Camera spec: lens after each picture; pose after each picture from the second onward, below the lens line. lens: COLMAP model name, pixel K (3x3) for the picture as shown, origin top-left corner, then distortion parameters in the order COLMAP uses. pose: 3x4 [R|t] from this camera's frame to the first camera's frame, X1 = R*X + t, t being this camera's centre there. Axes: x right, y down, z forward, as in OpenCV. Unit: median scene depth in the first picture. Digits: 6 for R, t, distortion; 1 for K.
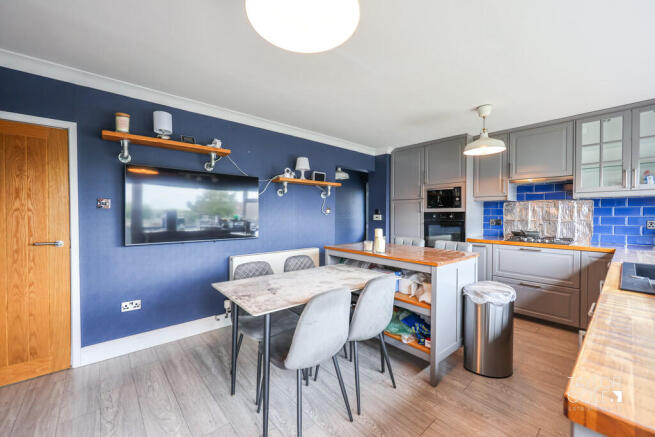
lens RADIAL K [[260.7, 0, 327.5], [0, 260.7, 218.5], [0, 0, 1]] dist [0.001381, 0.000090]
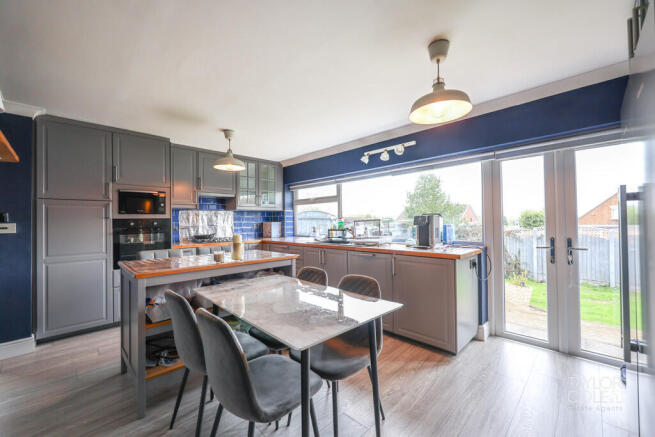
lens RADIAL K [[260.7, 0, 327.5], [0, 260.7, 218.5], [0, 0, 1]] dist [0.001381, 0.000090]
pose [[-0.061977, 0.011330, 0.998013, -0.457000], [0.027358, 0.999579, -0.009649, -0.000496], [-0.997703, 0.026706, -0.062261, 0.458027]]
